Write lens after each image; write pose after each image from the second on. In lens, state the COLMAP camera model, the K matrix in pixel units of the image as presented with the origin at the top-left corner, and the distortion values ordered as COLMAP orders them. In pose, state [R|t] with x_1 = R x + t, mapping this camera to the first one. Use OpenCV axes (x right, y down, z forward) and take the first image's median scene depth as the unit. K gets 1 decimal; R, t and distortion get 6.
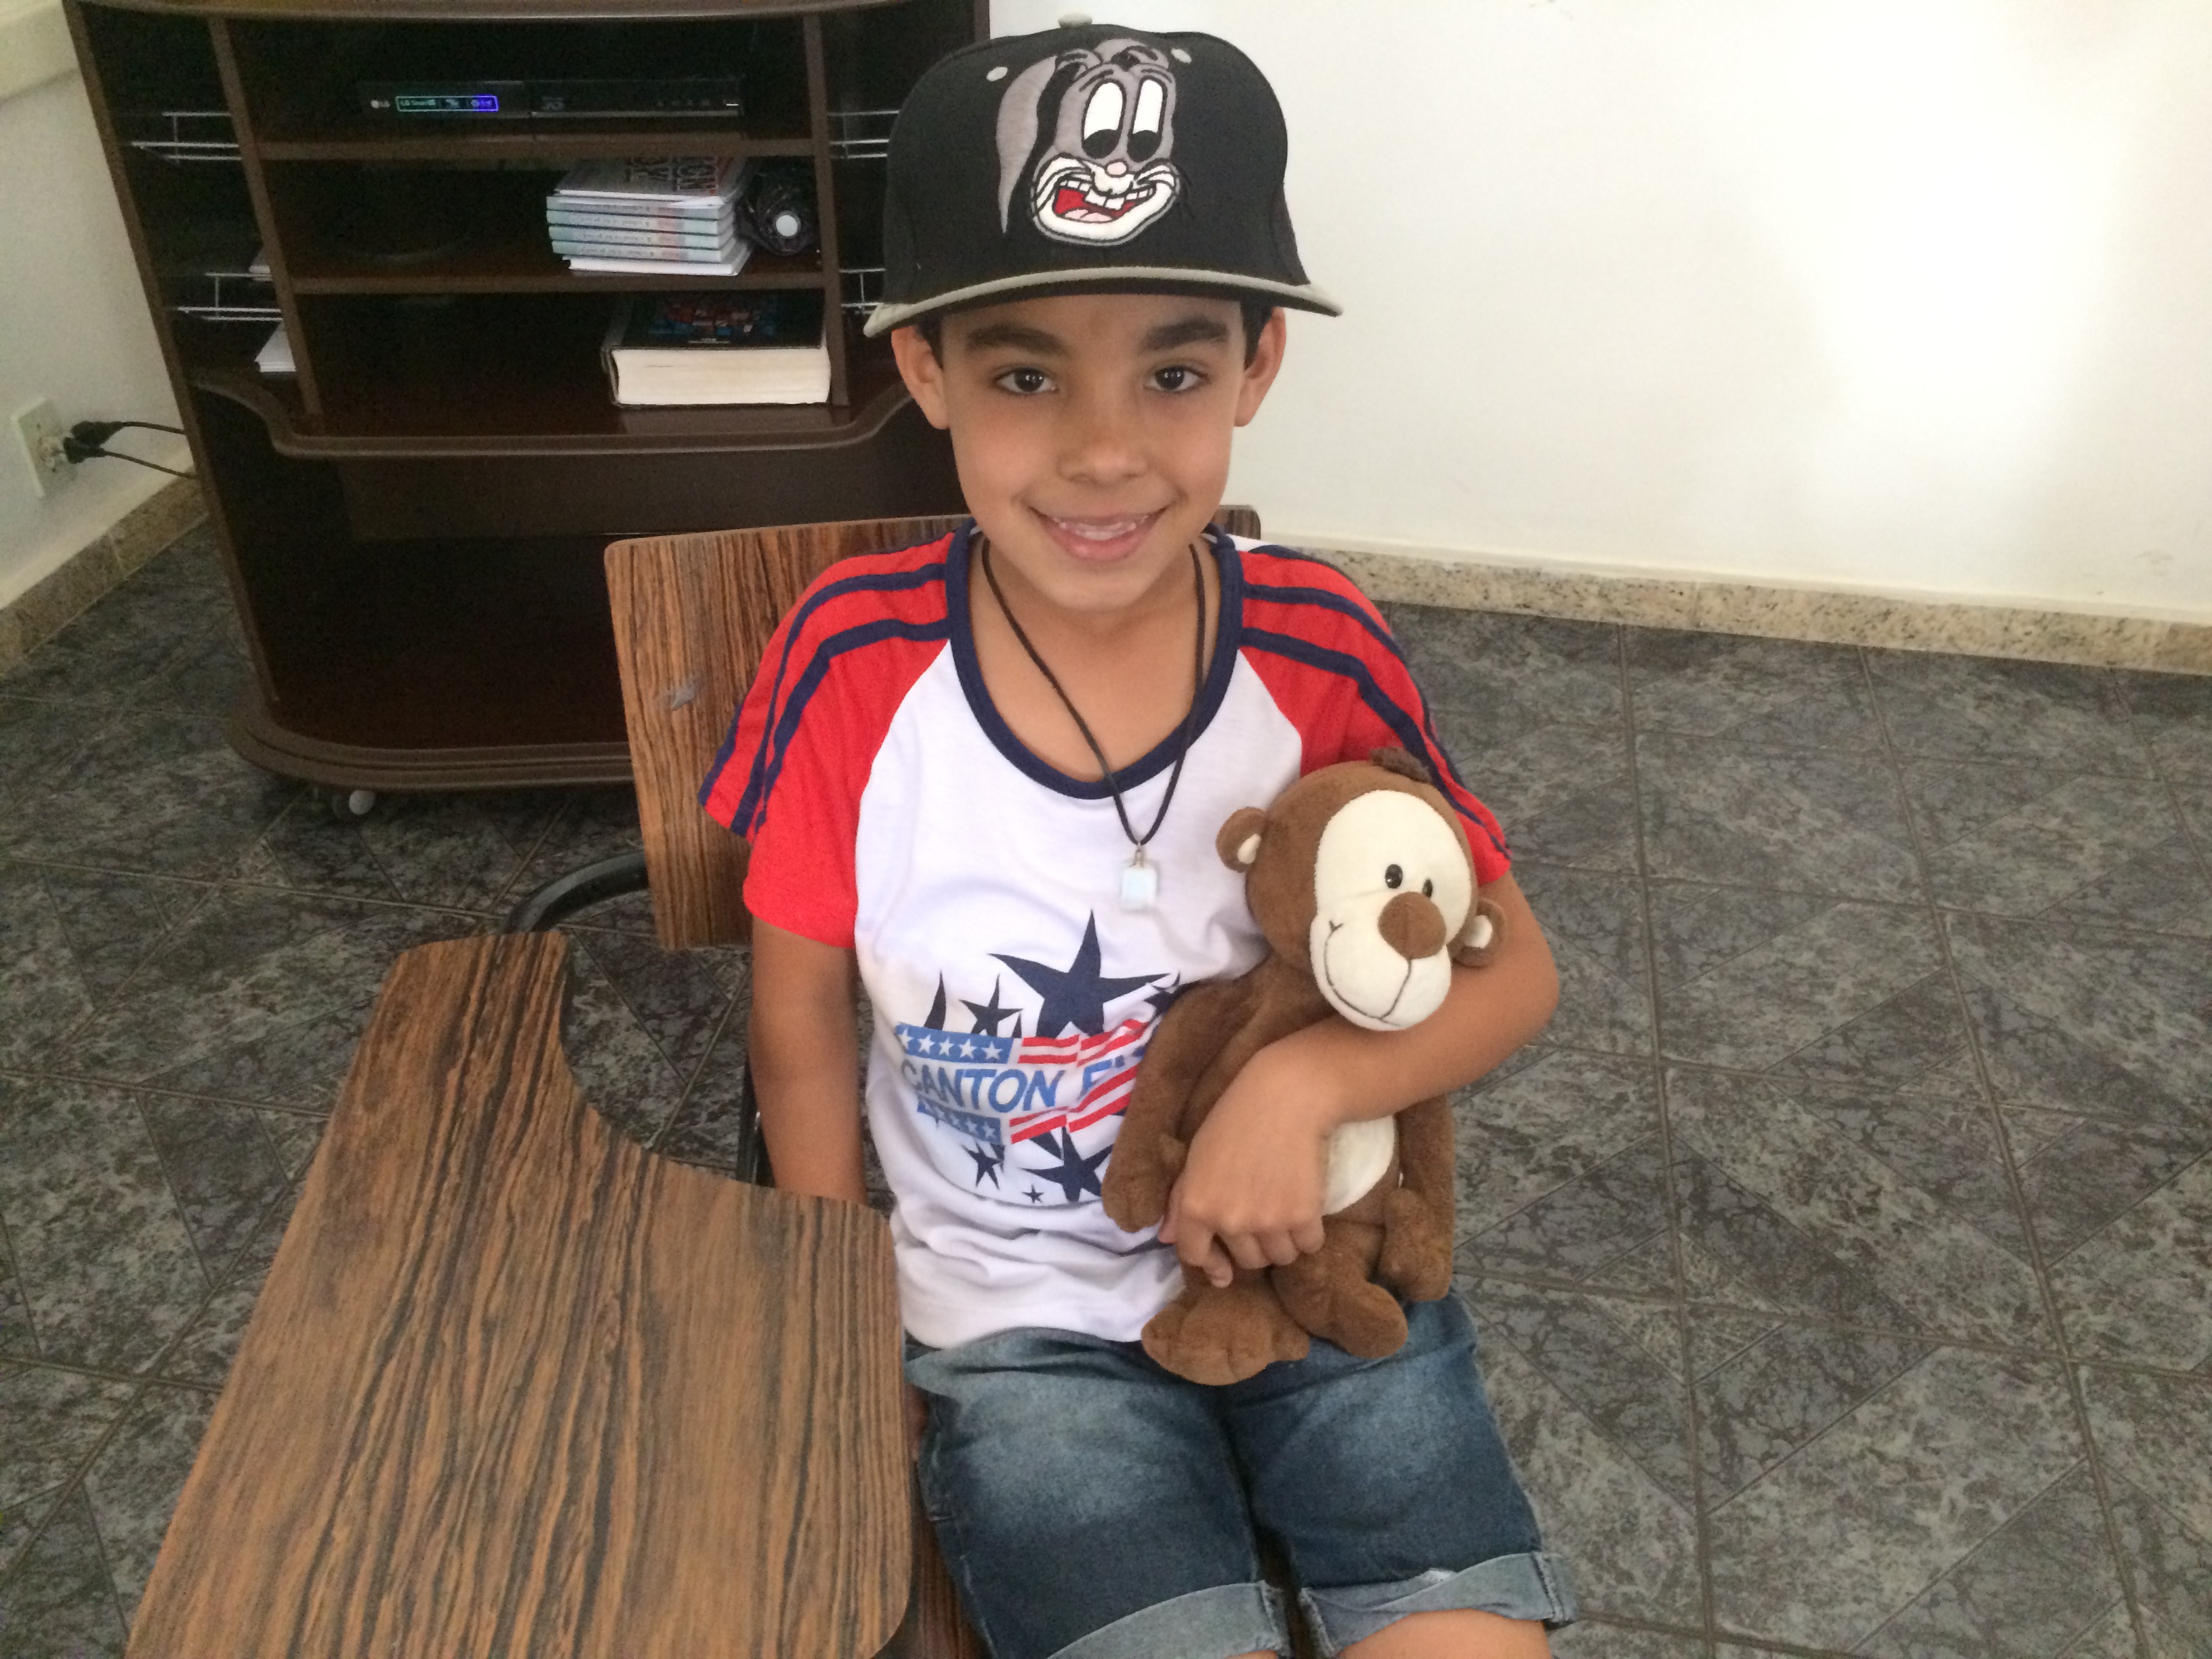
lens RADIAL K [[1889.5, 0, 1097.8], [0, 1889.5, 831.4], [0, 0, 1]] dist [0.091259, -0.132959]
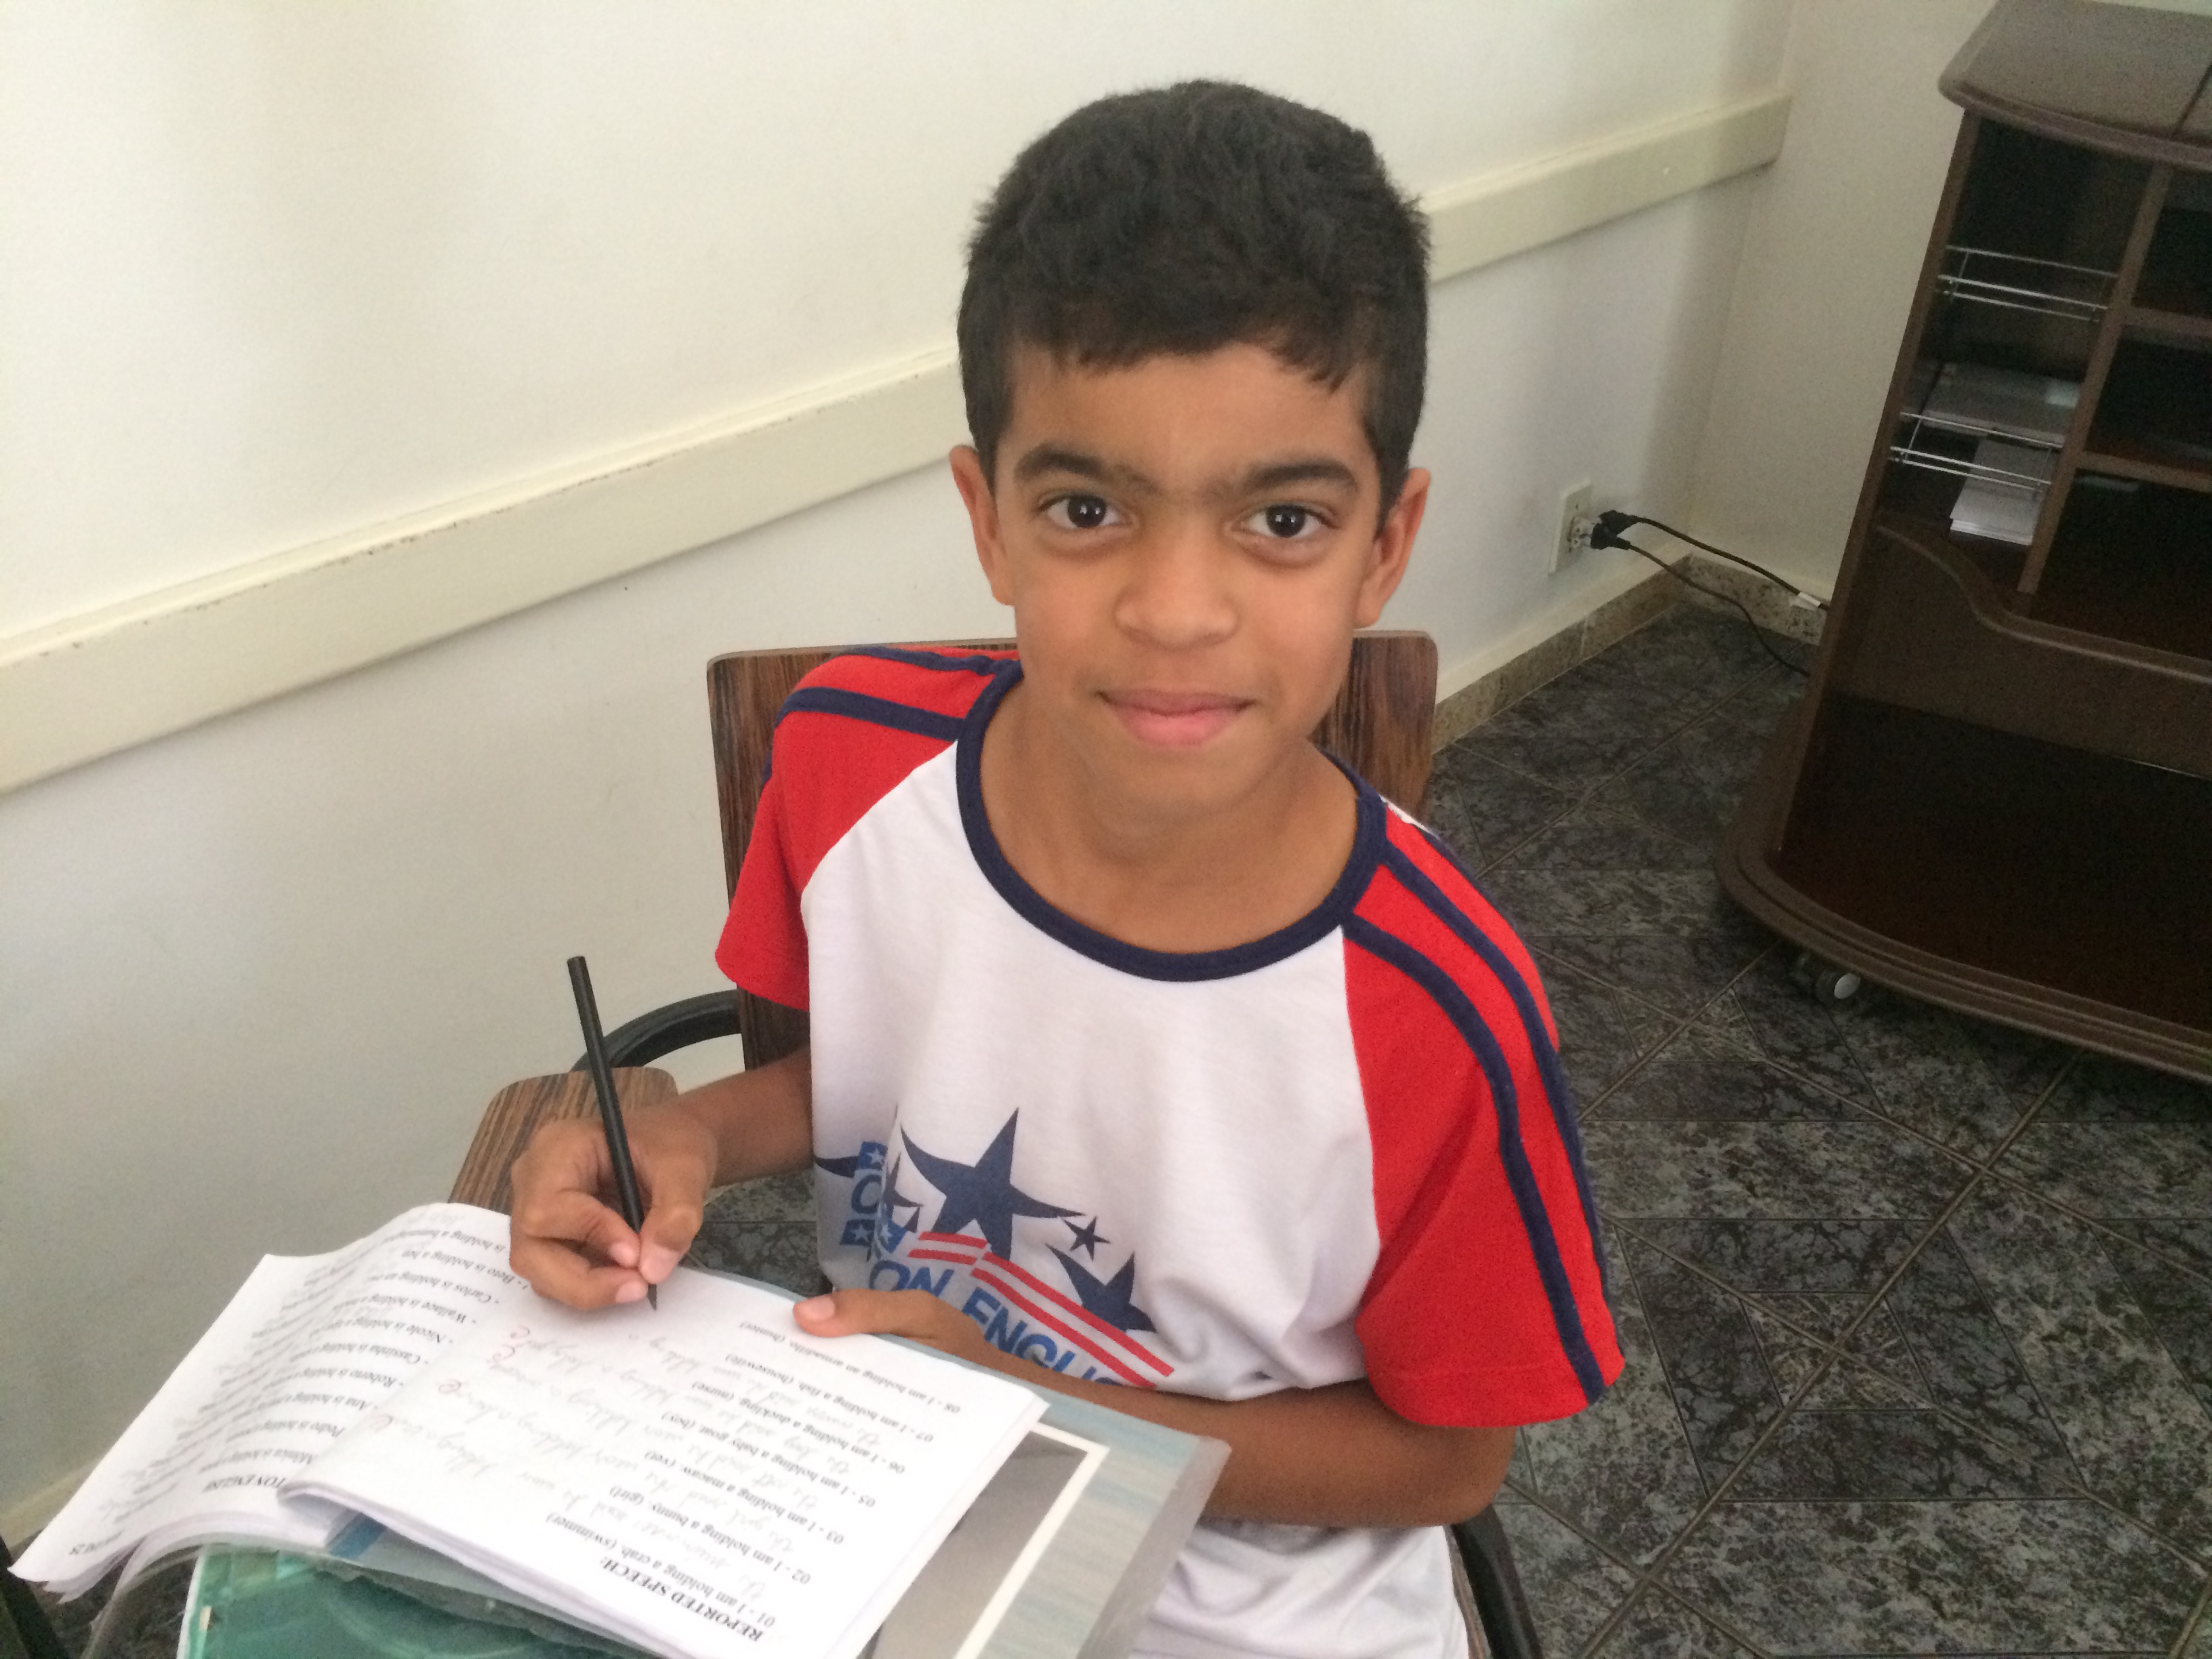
lens RADIAL K [[1906.2, 0, 1097.6], [0, 1906.2, 825.3], [0, 0, 1]] dist [0.088501, -0.134063]
pose [[0.832254, 0.305373, -0.462711, -0.337907], [-0.331243, 0.943169, 0.026668, 0.007166], [0.444558, 0.131075, 0.886108, 0.012321]]
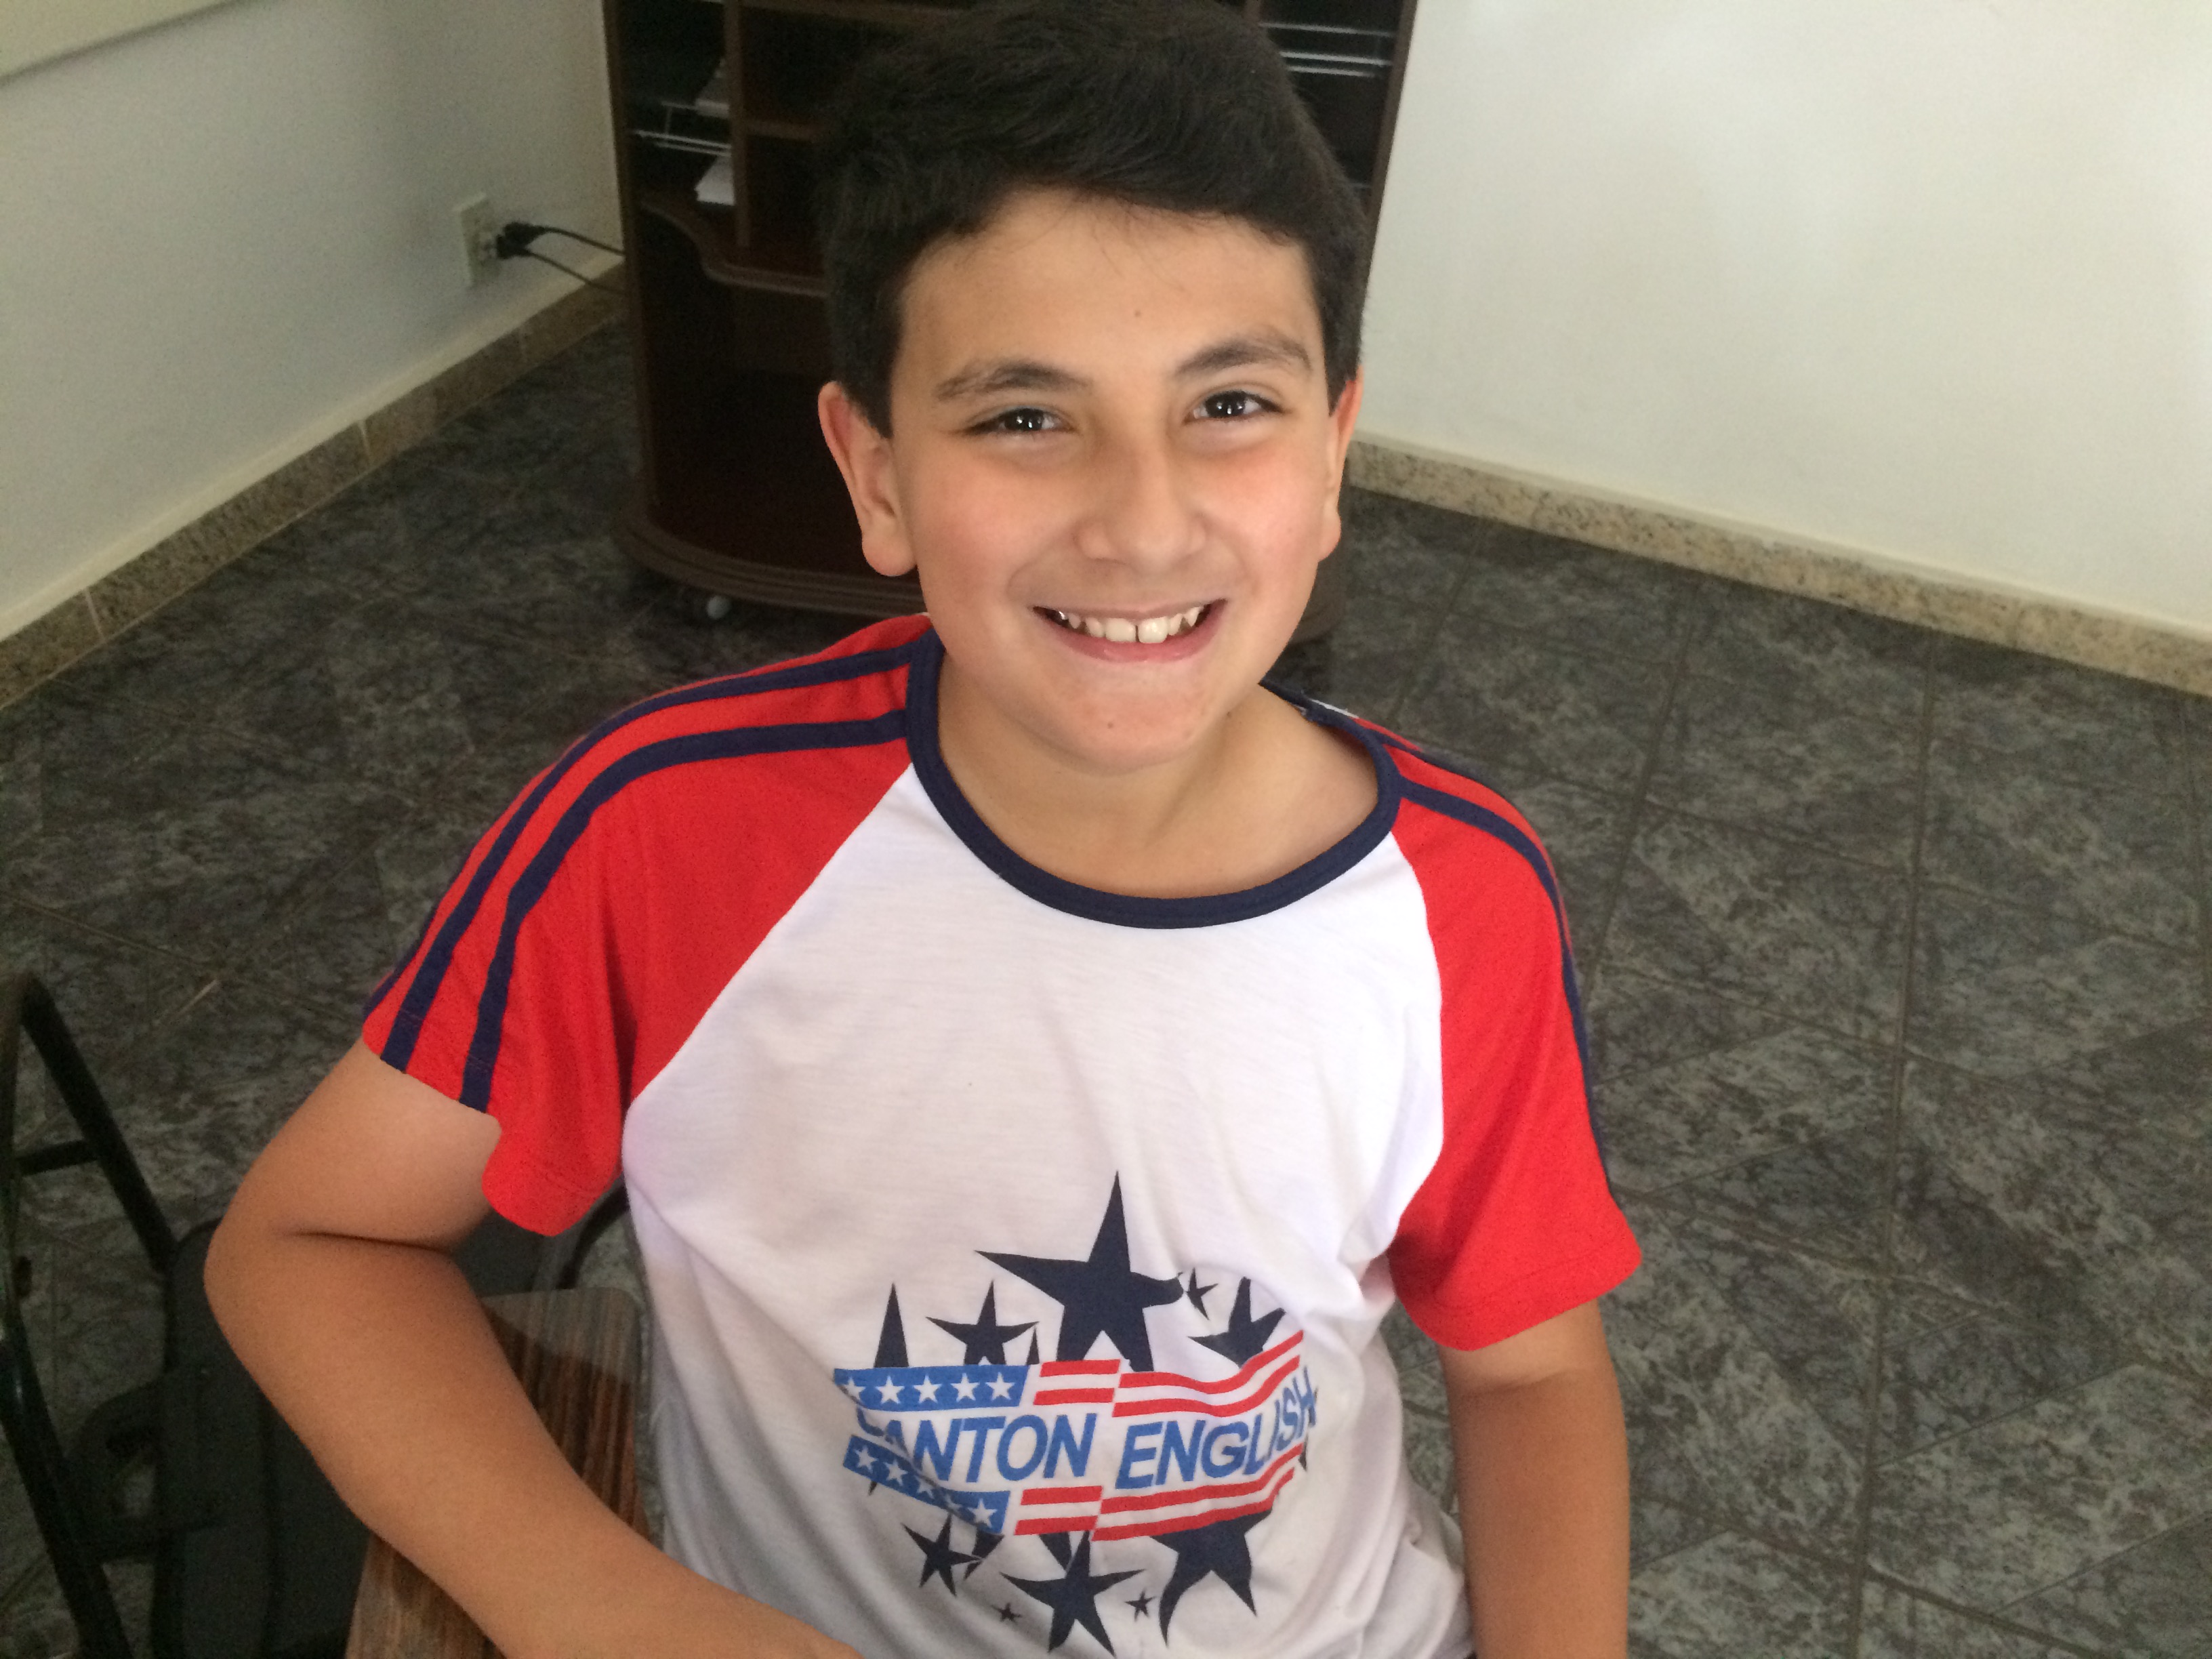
lens RADIAL K [[1889.5, 0, 1097.8], [0, 1889.5, 831.4], [0, 0, 1]] dist [0.091259, -0.132959]
pose [[0.979043, 0.170593, -0.111232, -0.035273], [-0.165451, 0.984739, 0.054002, 0.019672], [0.118746, -0.034467, 0.992326, -0.071811]]
